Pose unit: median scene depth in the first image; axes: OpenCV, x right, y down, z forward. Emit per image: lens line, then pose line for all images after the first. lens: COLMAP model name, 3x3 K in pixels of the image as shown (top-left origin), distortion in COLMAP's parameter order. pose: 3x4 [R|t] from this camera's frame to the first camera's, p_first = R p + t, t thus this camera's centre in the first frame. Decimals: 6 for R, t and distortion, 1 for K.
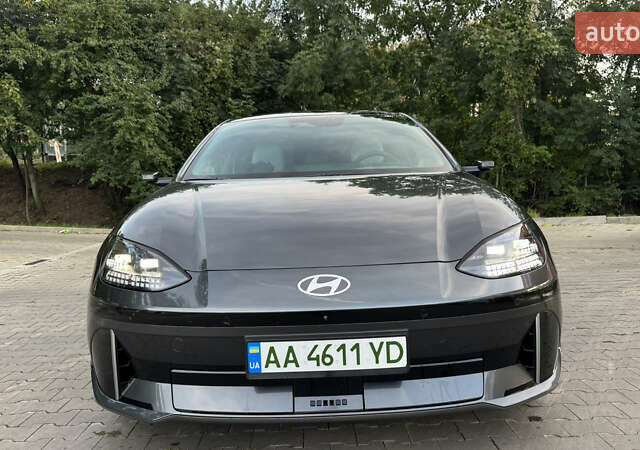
lens RADIAL K [[549.2, 0, 318.7], [0, 549.2, 226.7], [0, 0, 1]] dist [0.050183, -0.088799]
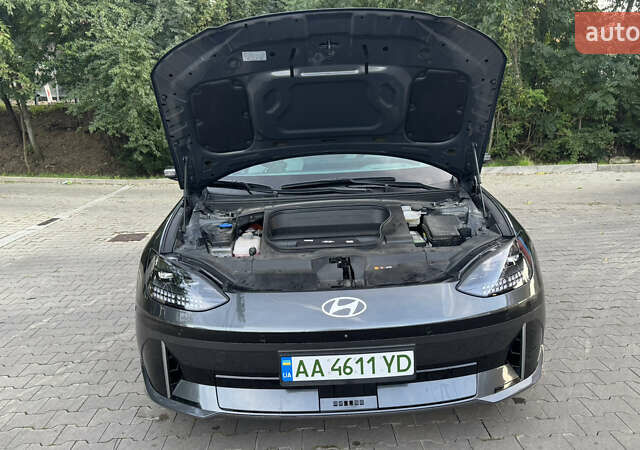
lens RADIAL K [[549.2, 0, 318.7], [0, 549.2, 226.7], [0, 0, 1]] dist [0.050183, -0.088799]
pose [[0.999874, -0.011440, 0.011049, -0.045091], [0.009905, 0.991449, 0.130118, -0.176645], [-0.012443, -0.129992, 0.991437, -0.115616]]
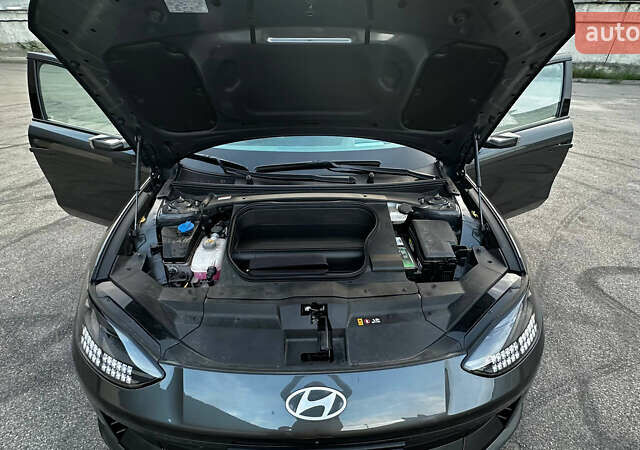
lens RADIAL K [[320.5, 0, 320.0], [0, 320.5, 225.0], [0, 0, 1]] dist [0.000145, -0.001122]
pose [[0.998498, 0.018129, 0.051698, -0.012839], [-0.038317, 0.905551, 0.422503, -0.296215], [-0.039156, -0.423850, 0.904886, 0.535040]]
